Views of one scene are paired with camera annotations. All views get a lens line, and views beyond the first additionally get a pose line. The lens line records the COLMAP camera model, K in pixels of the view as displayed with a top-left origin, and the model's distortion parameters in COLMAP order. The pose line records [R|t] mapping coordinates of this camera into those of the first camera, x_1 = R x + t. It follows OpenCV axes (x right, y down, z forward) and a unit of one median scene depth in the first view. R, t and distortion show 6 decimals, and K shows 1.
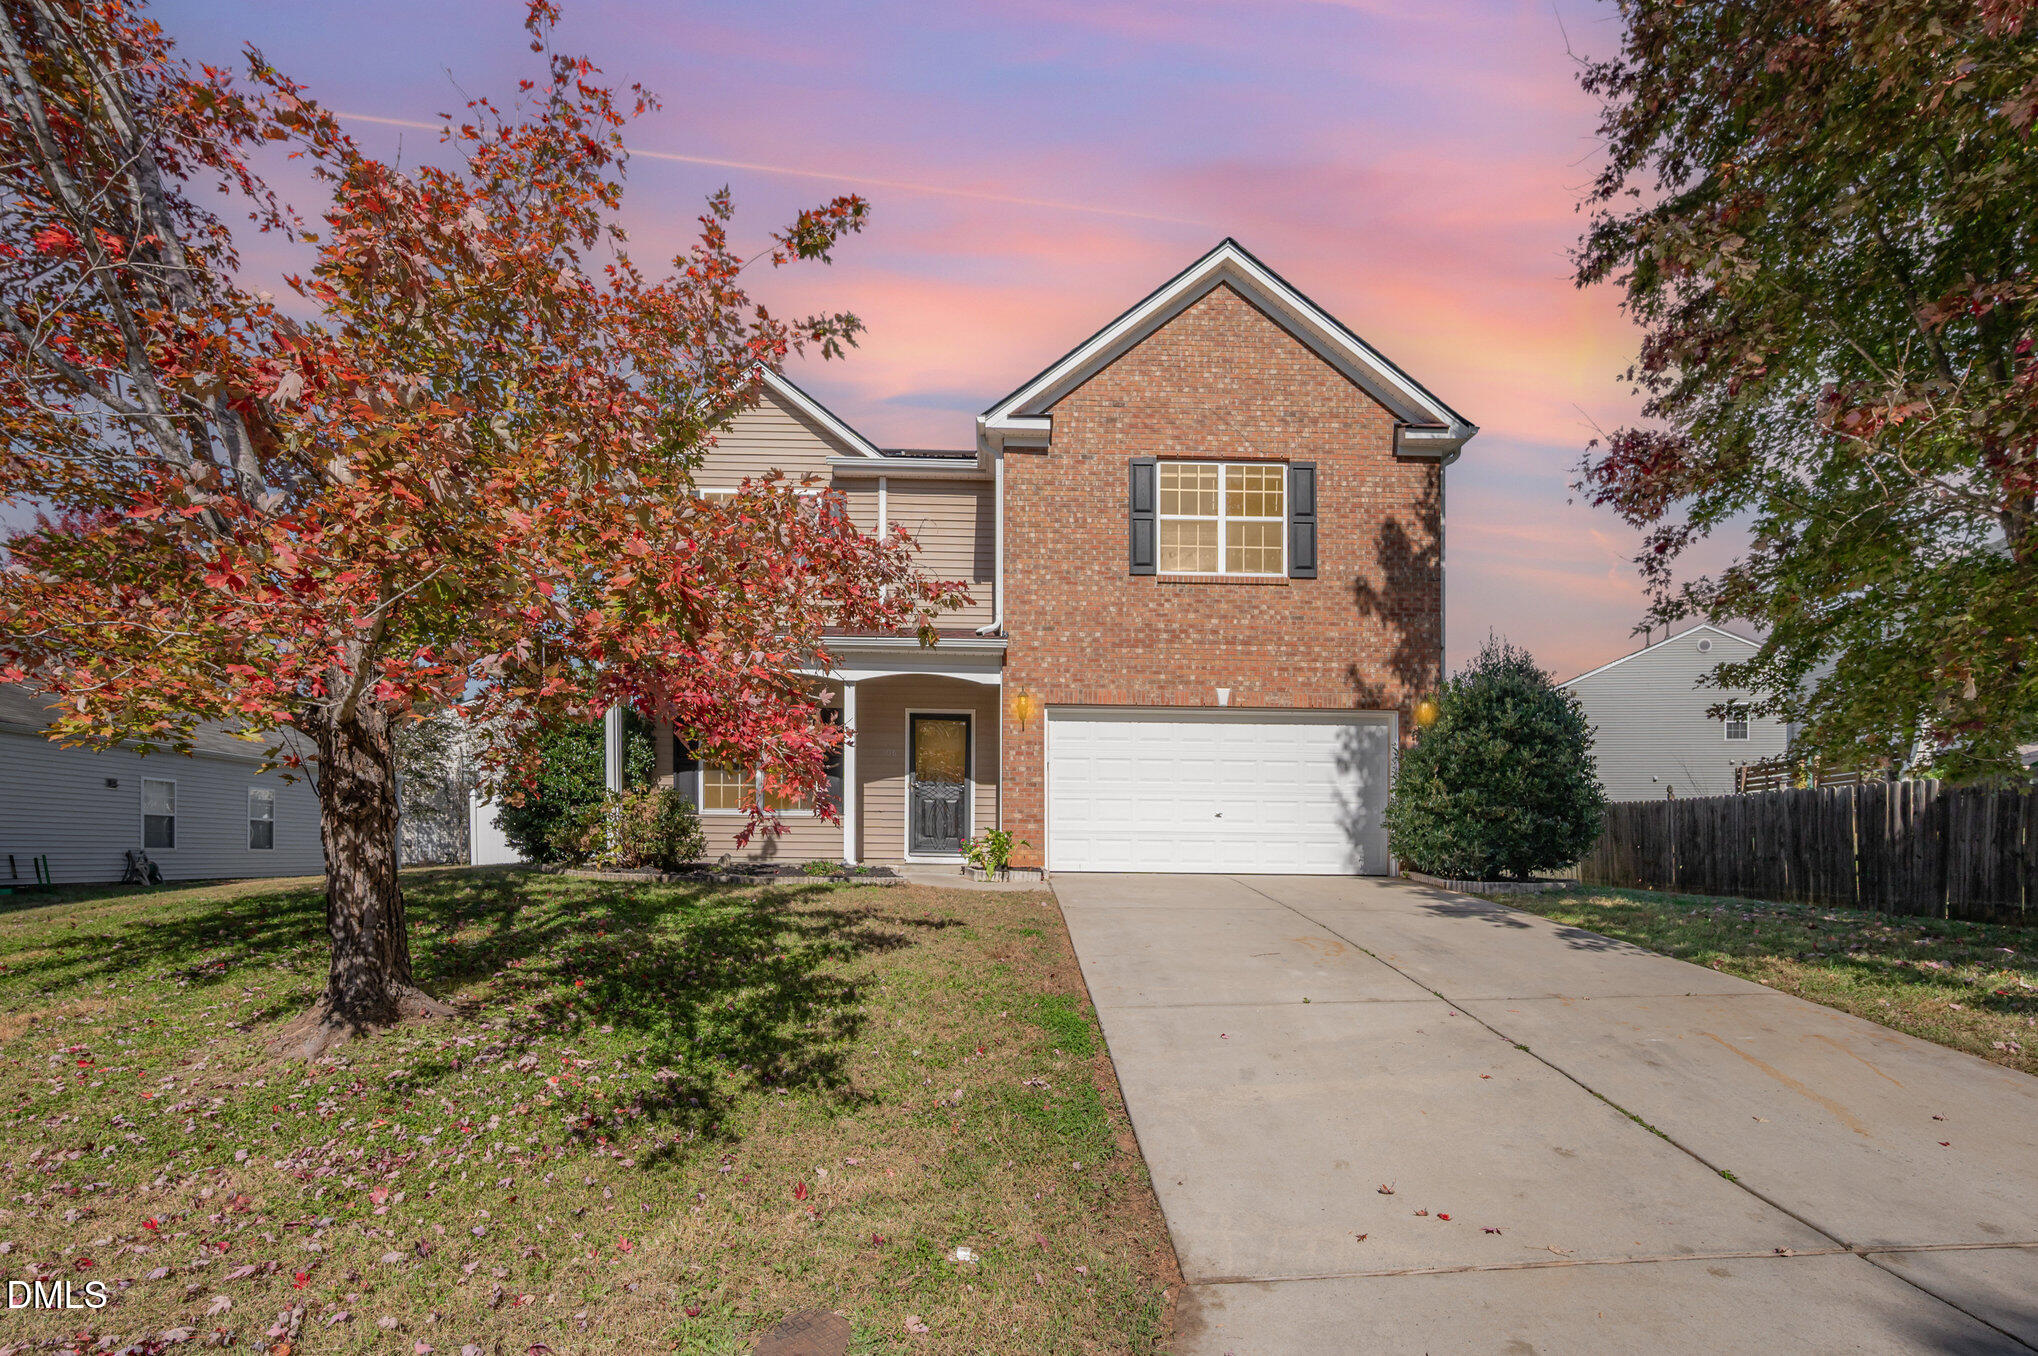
lens RADIAL K [[819.6, 0, 1016.1], [0, 819.6, 666.9], [0, 0, 1]] dist [-0.000541, 0.000504]
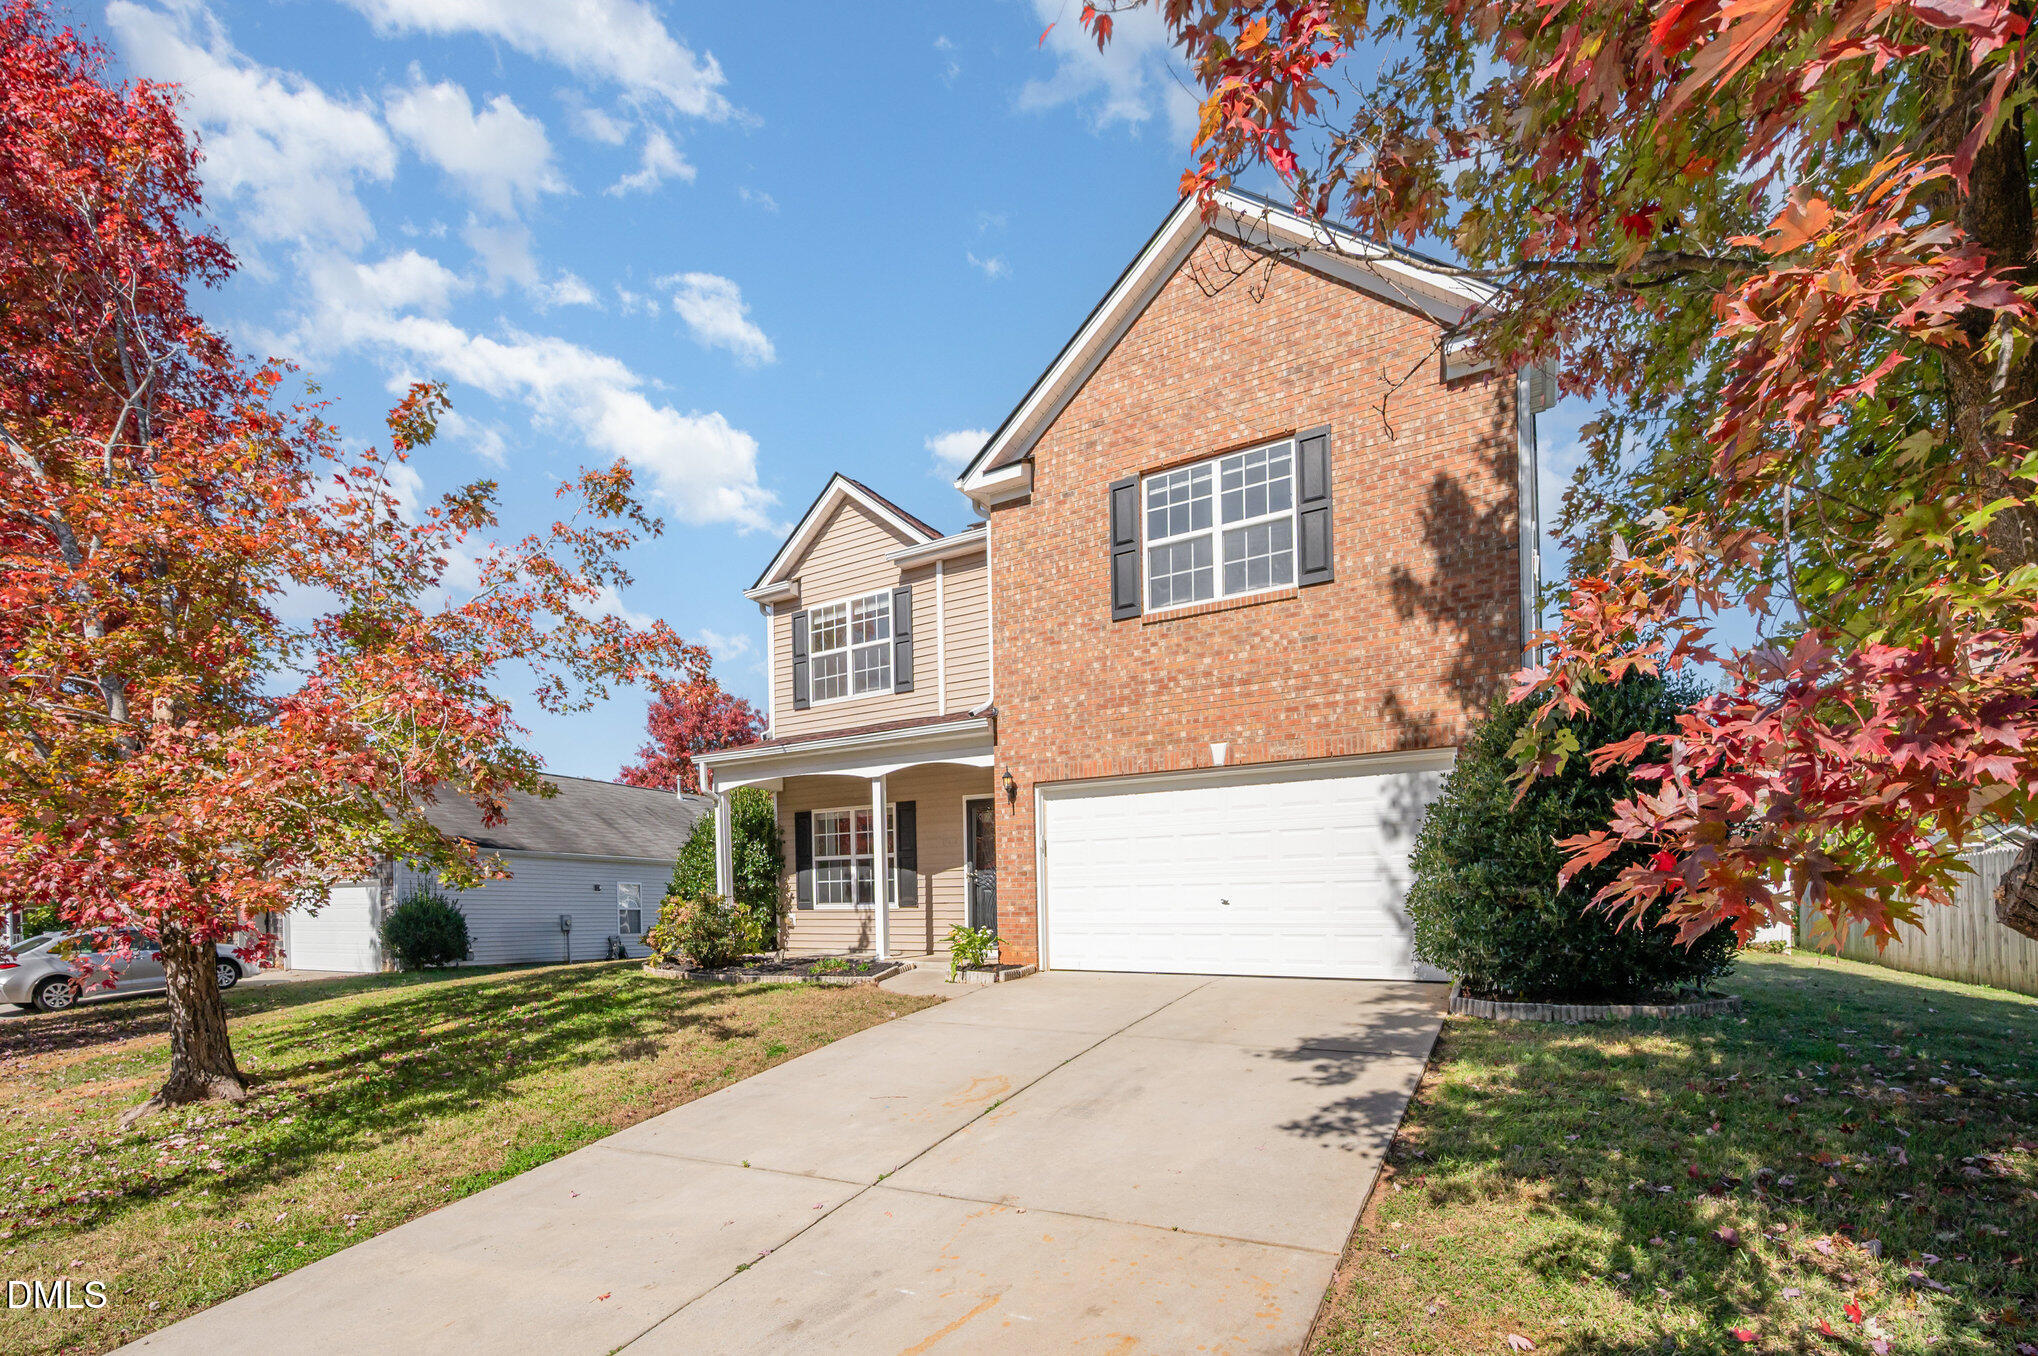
lens RADIAL K [[851.1, 0, 1019.0], [0, 851.1, 748.3], [0, 0, 1]] dist [-0.007307, -0.000167]
pose [[0.868834, -0.113639, -0.481885, 0.468106], [0.126257, 0.991978, -0.006290, 0.011196], [0.478734, -0.055377, 0.876212, 0.175730]]
